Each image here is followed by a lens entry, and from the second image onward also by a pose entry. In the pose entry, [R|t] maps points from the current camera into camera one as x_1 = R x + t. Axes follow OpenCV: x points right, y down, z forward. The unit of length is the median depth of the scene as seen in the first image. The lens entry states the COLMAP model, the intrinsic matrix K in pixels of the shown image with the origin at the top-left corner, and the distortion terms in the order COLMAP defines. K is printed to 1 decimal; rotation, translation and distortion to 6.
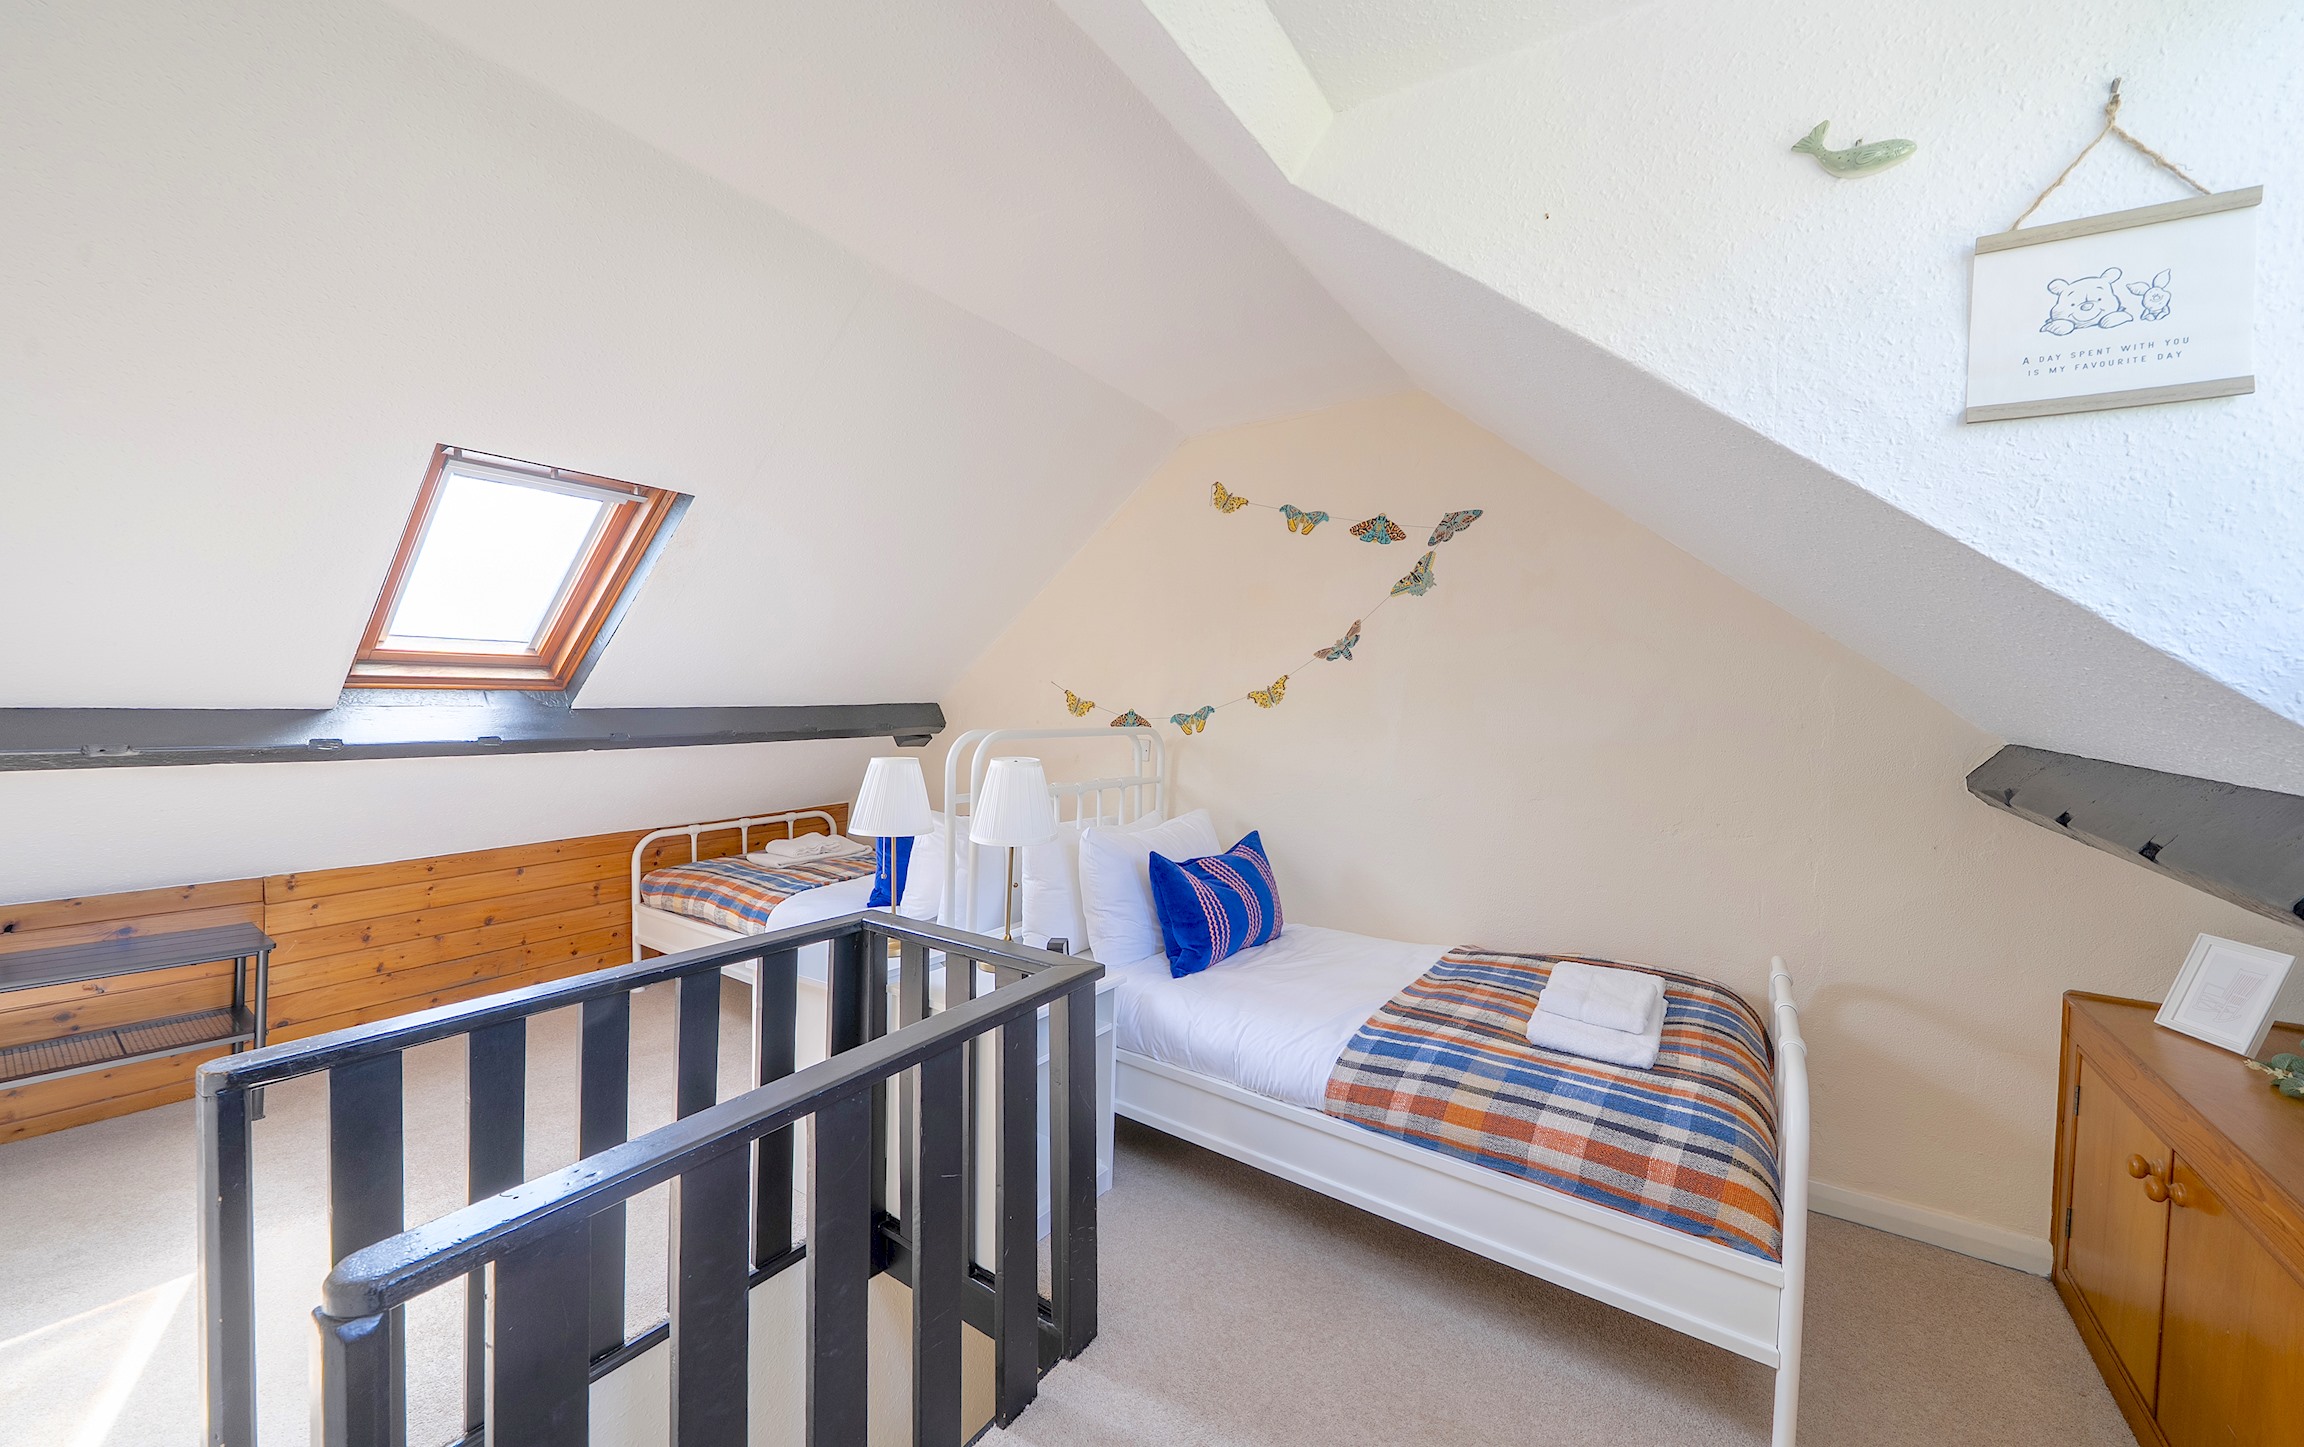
lens RADIAL K [[804.9, 0, 1147.3], [0, 804.9, 719.2], [0, 0, 1]] dist [-0.003442, -0.001001]
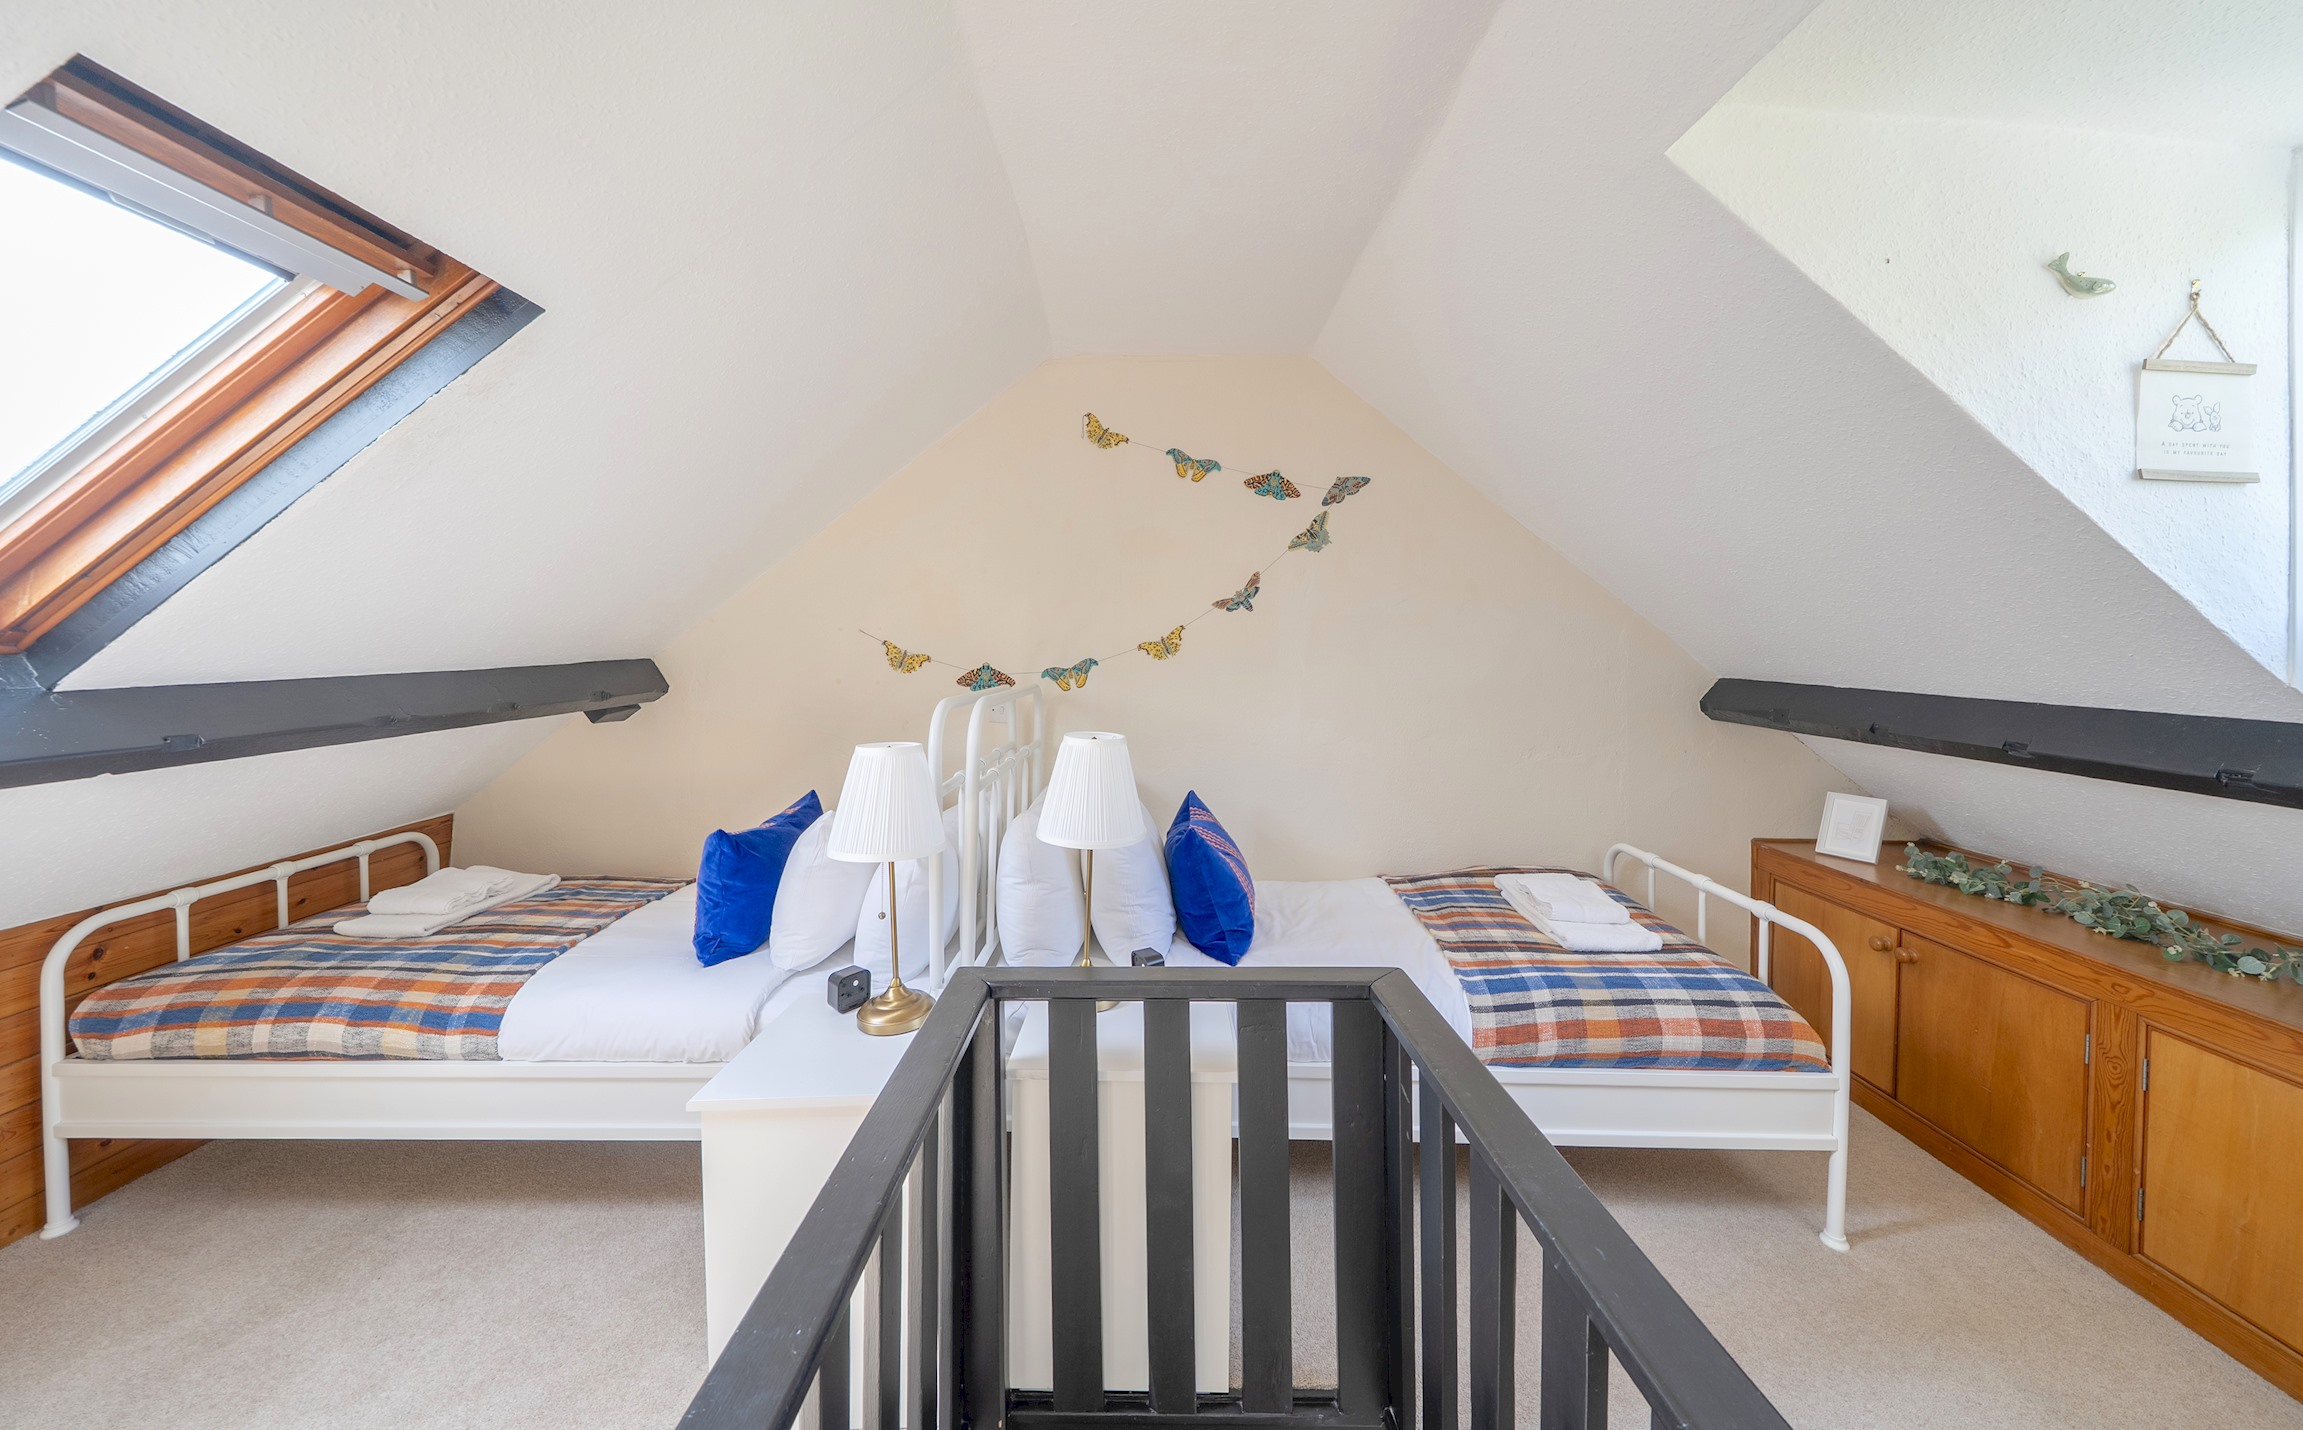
lens RADIAL K [[804.6, 0, 1115.8], [0, 804.6, 654.5], [0, 0, 1]] dist [-0.003442, -0.001001]
pose [[0.832068, -0.016284, 0.554434, -0.465107], [0.019611, 0.999808, -0.000067, -0.023350], [-0.554326, 0.010929, 0.832228, 0.263338]]
